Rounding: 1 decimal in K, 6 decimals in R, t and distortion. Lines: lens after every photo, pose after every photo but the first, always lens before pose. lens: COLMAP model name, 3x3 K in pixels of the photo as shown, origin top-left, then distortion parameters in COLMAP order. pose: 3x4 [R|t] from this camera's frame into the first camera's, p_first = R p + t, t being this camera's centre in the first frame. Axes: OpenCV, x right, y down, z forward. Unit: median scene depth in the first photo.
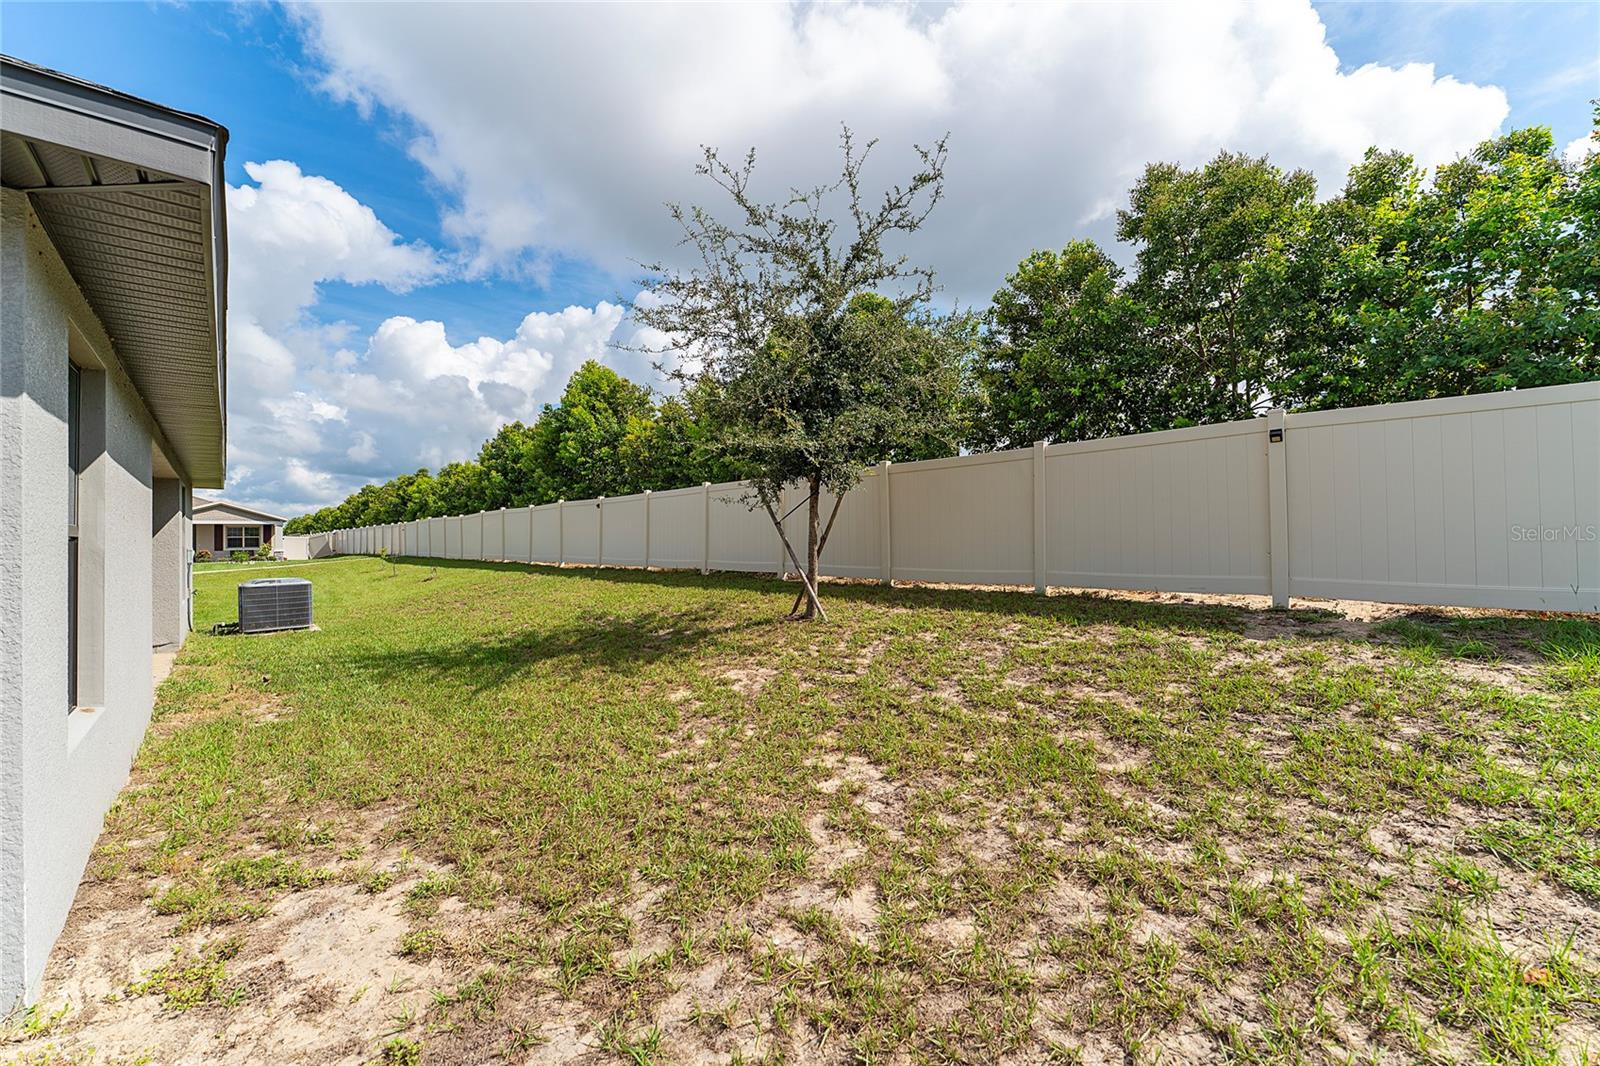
lens RADIAL K [[639.7, 0, 804.1], [0, 639.7, 534.7], [0, 0, 1]] dist [0.000310, 0.000558]
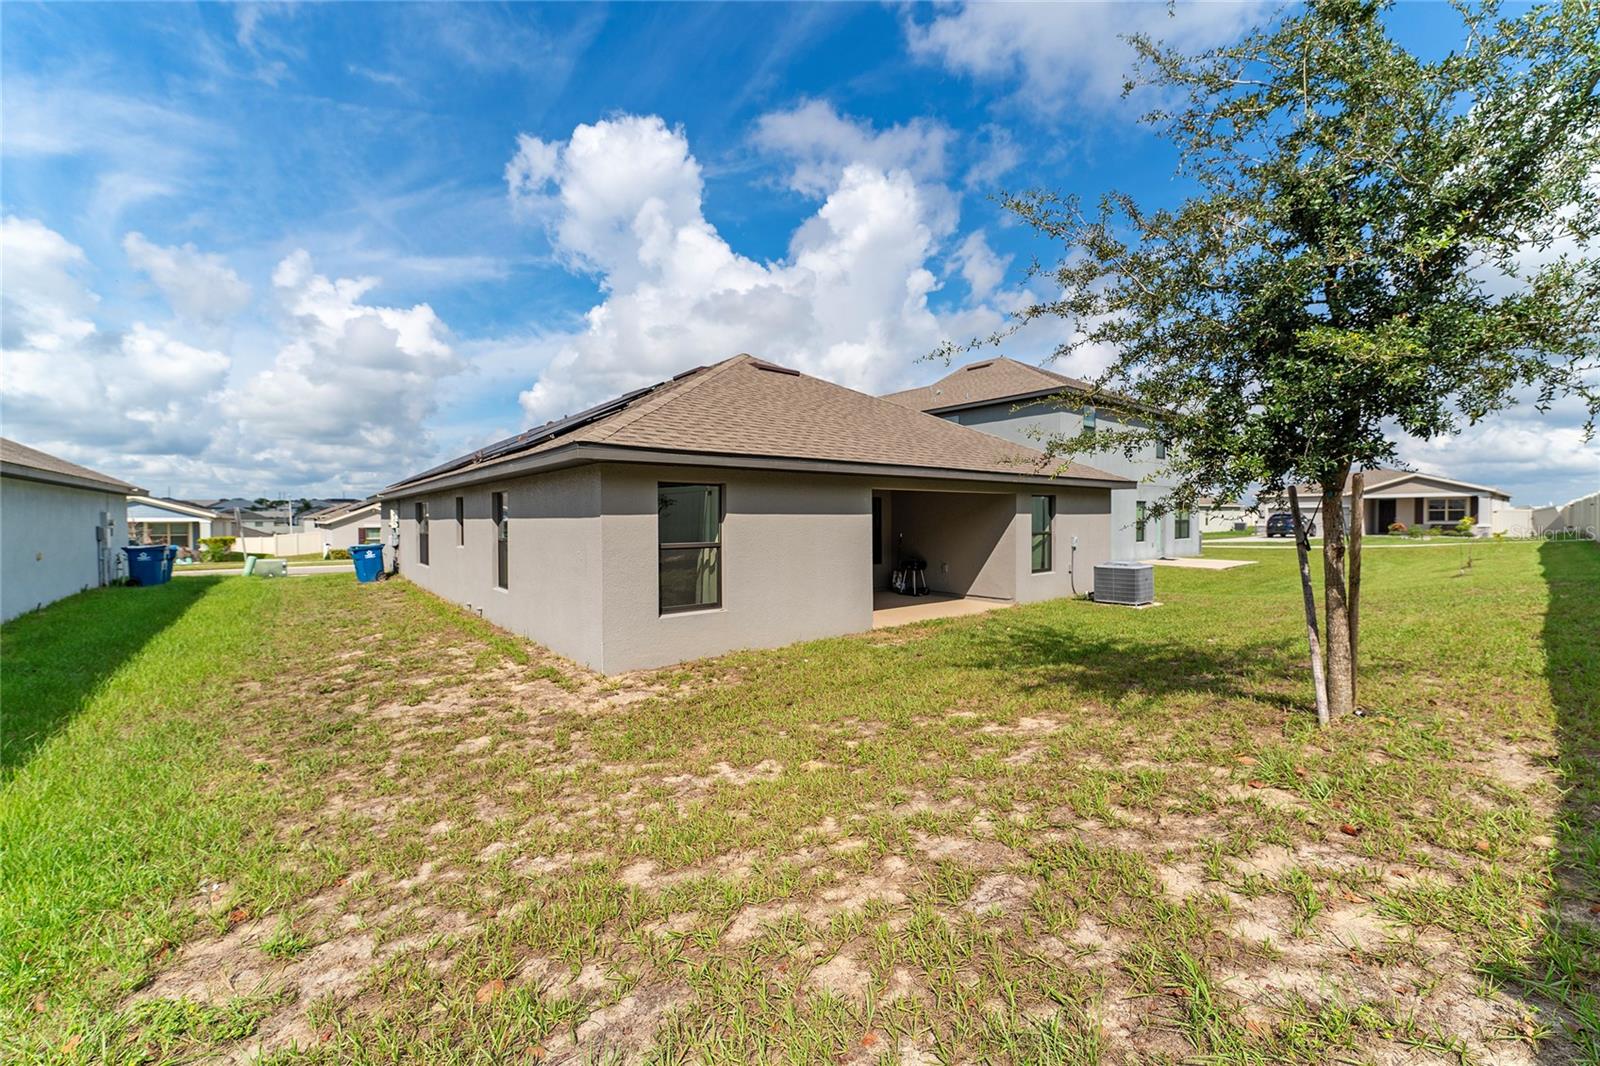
lens RADIAL K [[639.7, 0, 800.1], [0, 639.7, 532.3], [0, 0, 1]] dist [0.000310, 0.000558]
pose [[-0.064629, 0.040652, -0.997081, 1.290839], [0.012323, 0.999126, 0.039936, -0.135282], [0.997833, -0.009706, -0.065074, 1.233479]]
